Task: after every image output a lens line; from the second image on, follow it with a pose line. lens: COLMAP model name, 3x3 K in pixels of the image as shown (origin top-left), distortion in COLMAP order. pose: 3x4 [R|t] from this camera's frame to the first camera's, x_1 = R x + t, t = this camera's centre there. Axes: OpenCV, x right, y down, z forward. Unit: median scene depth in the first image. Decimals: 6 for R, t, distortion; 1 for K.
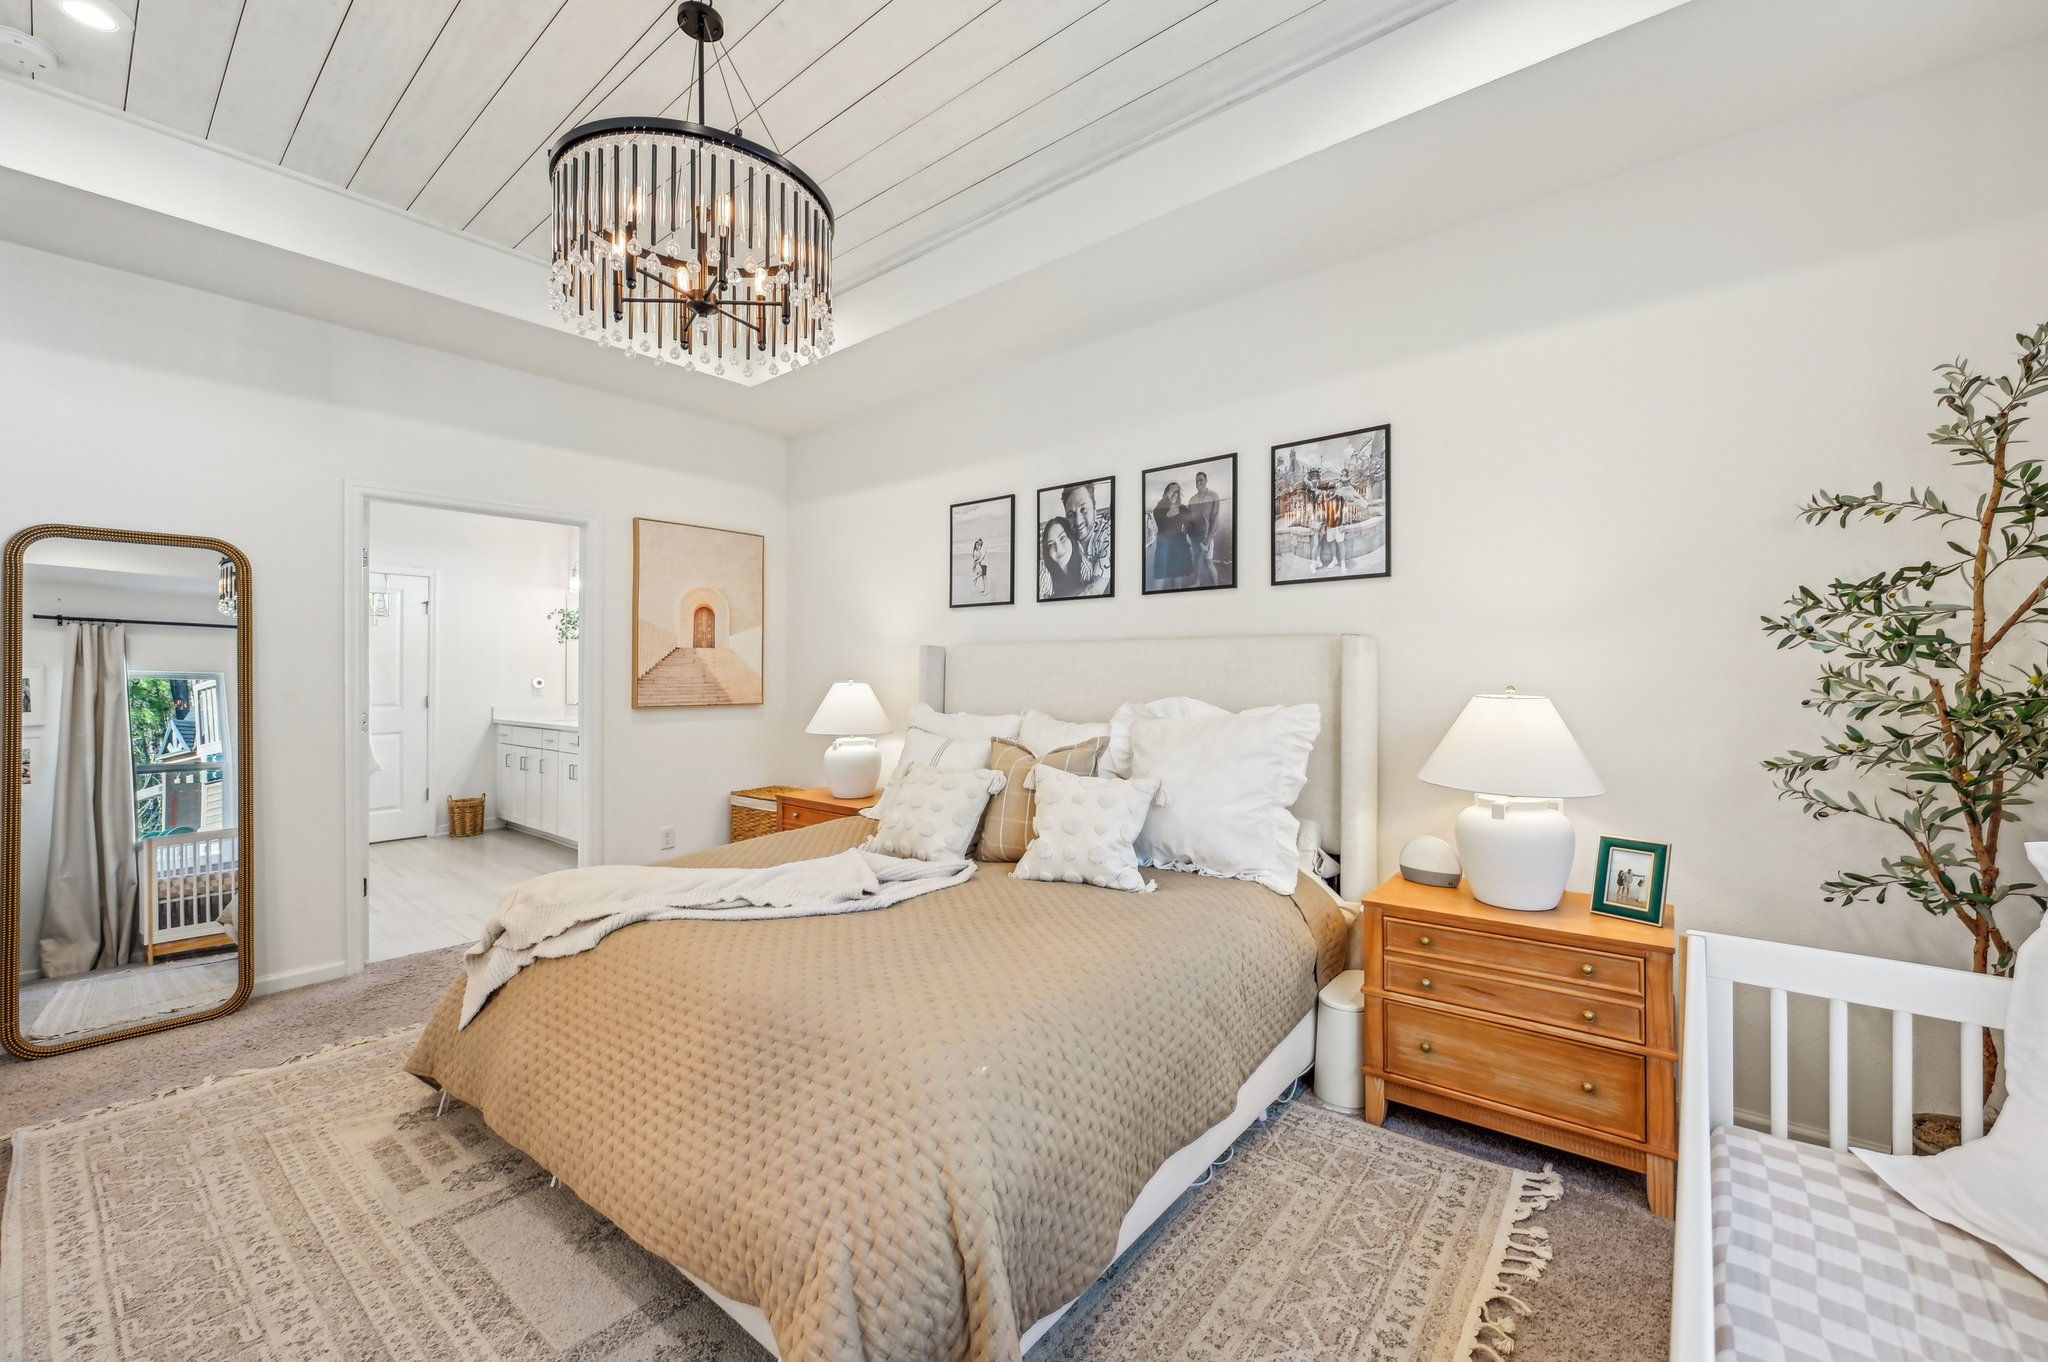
lens RADIAL K [[817.0, 0, 1016.9], [0, 817.0, 672.1], [0, 0, 1]] dist [-0.001207, -0.000457]
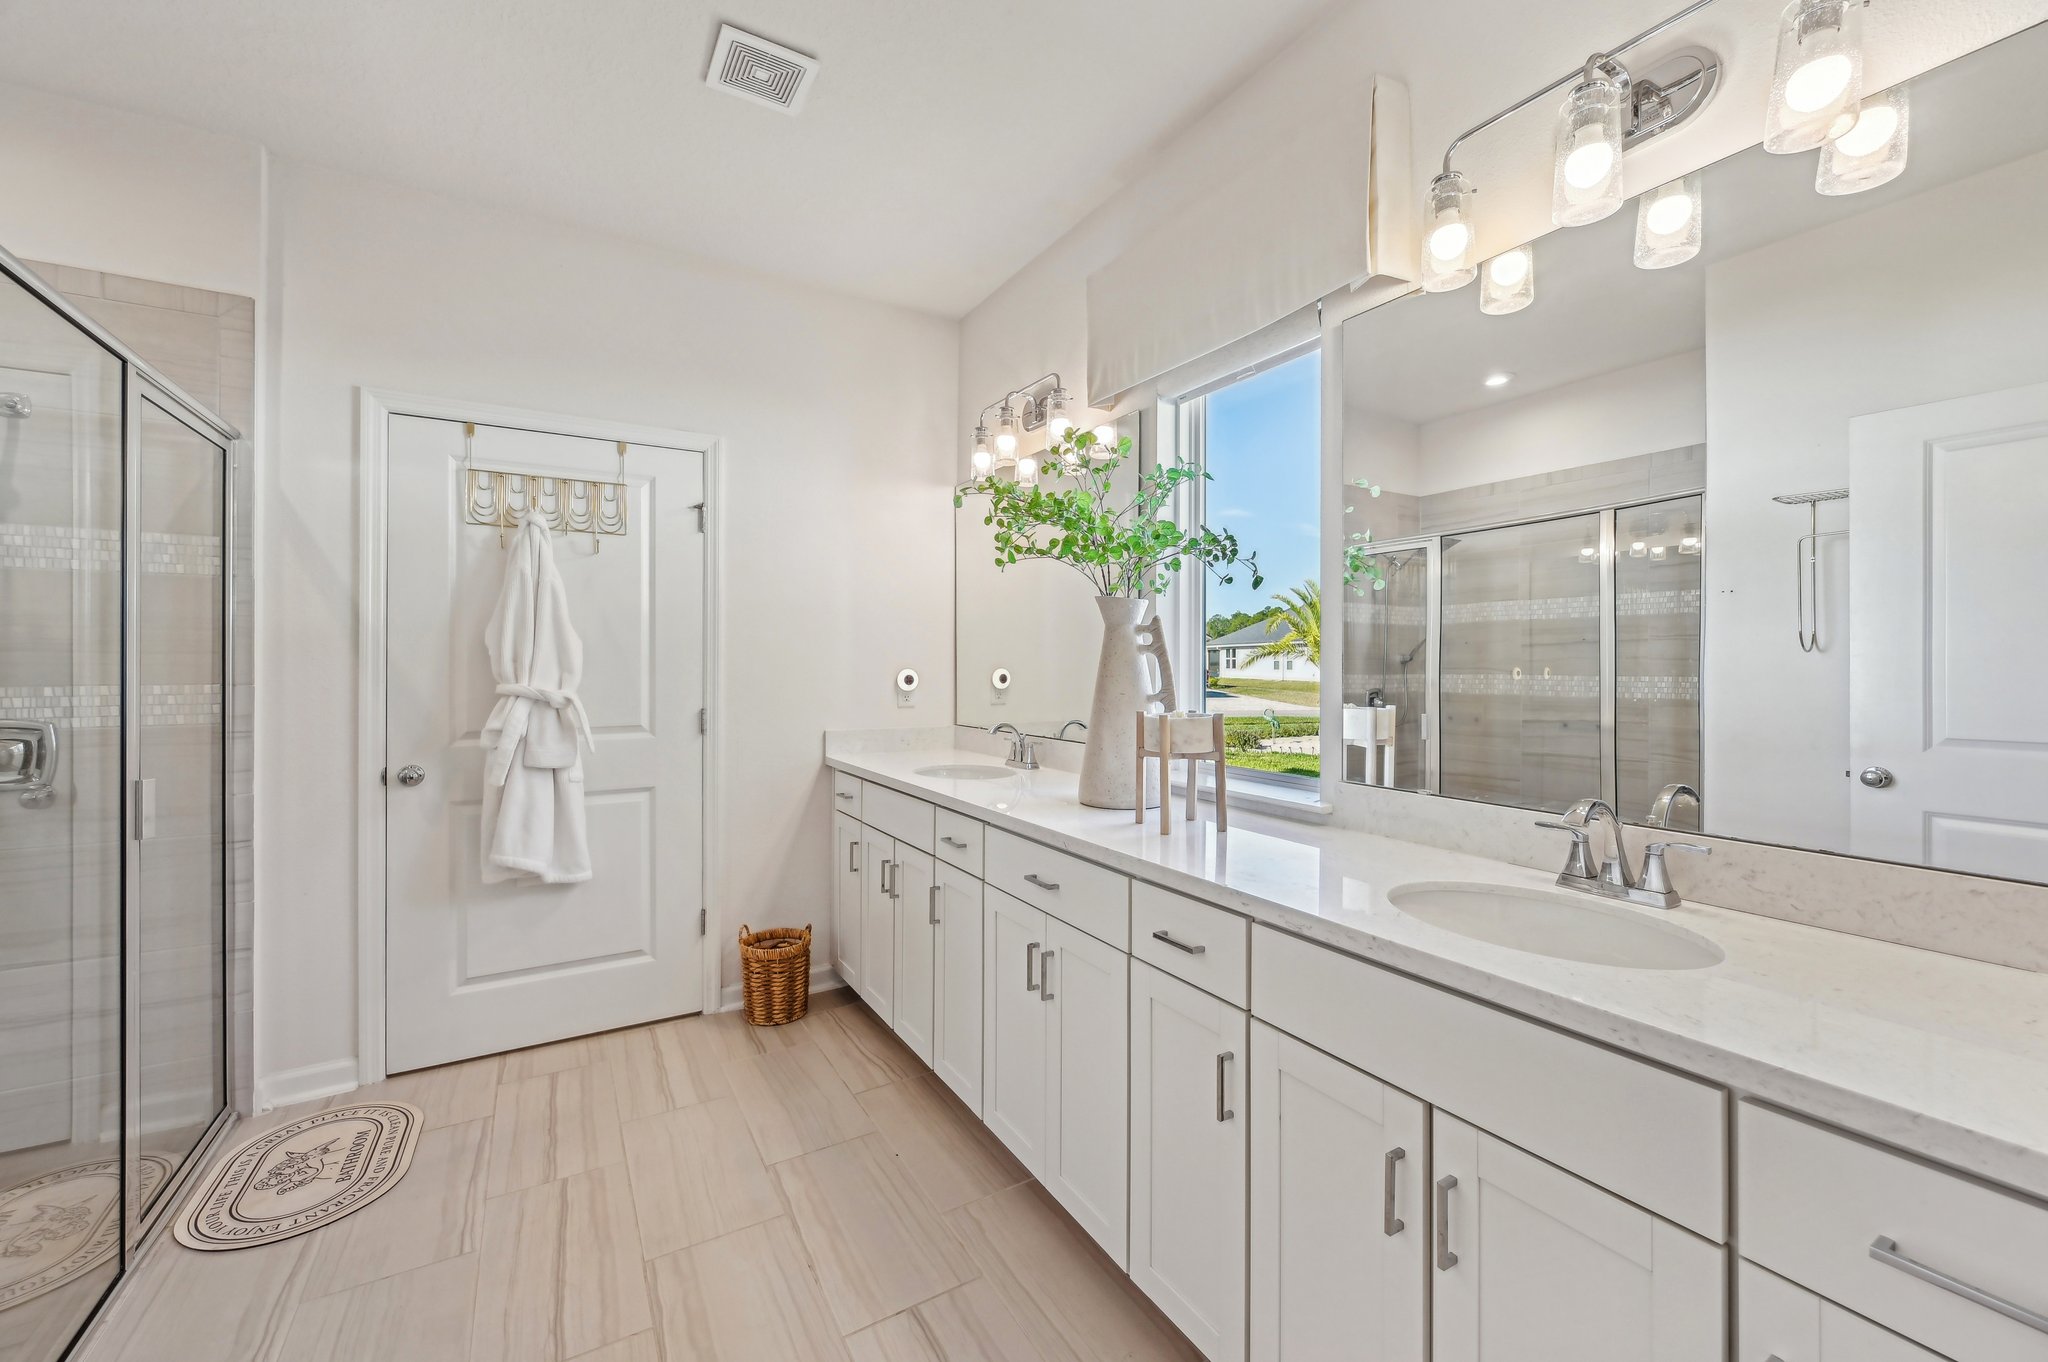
lens RADIAL K [[817.0, 0, 1021.2], [0, 817.0, 670.9], [0, 0, 1]] dist [-0.001207, -0.000457]
pose [[0.943183, 0.002743, -0.332263, -0.276906], [-0.000699, 0.999980, 0.006271, 0.002316], [0.332273, -0.005682, 0.943166, 0.433385]]
